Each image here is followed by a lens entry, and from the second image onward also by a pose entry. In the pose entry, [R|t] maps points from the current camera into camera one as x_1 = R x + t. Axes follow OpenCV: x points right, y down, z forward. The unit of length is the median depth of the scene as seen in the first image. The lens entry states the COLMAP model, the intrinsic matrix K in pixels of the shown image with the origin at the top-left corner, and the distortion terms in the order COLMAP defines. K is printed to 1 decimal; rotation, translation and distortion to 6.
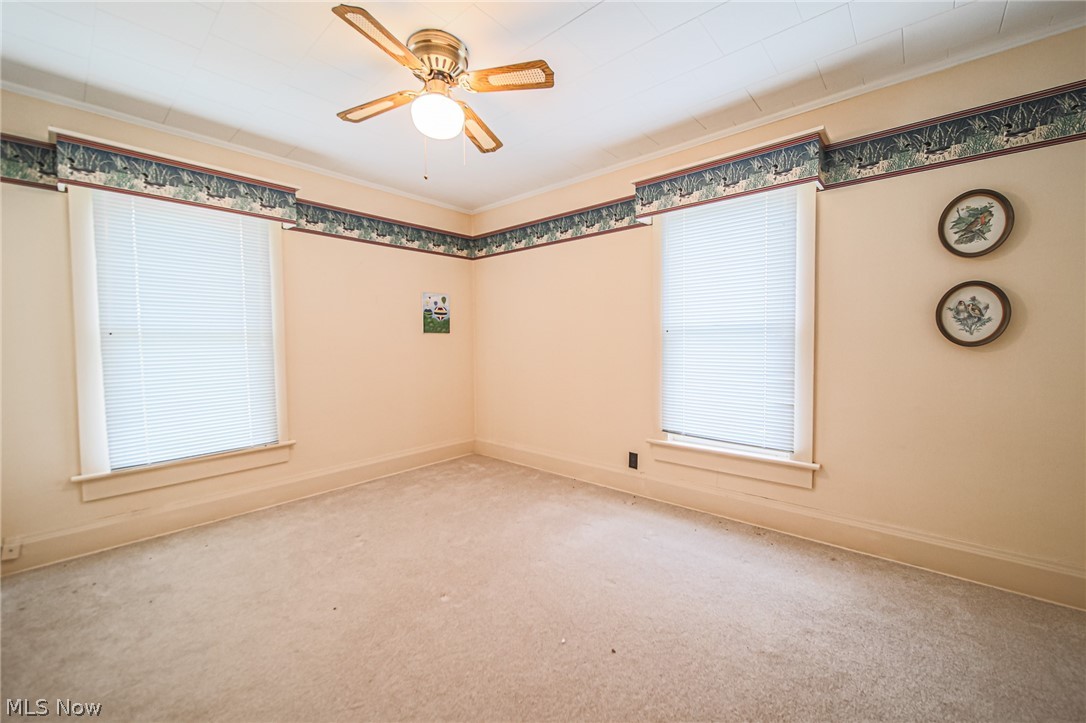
lens RADIAL K [[424.8, 0, 551.3], [0, 424.8, 359.5], [0, 0, 1]] dist [-0.001268, -0.000161]
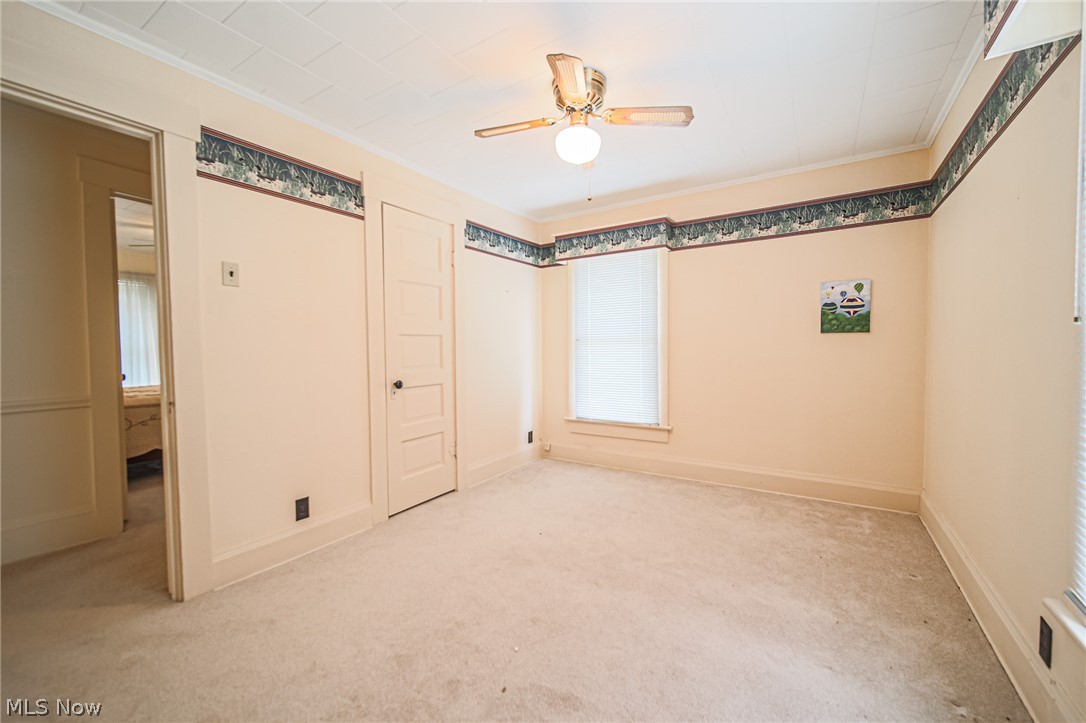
lens RADIAL K [[424.8, 0, 551.3], [0, 424.8, 359.5], [0, 0, 1]] dist [-0.001268, -0.000161]
pose [[0.149526, 0.036099, -0.988099, 0.460248], [-0.040869, 0.998705, 0.030302, -0.018514], [0.987913, 0.035852, 0.150807, 0.424710]]
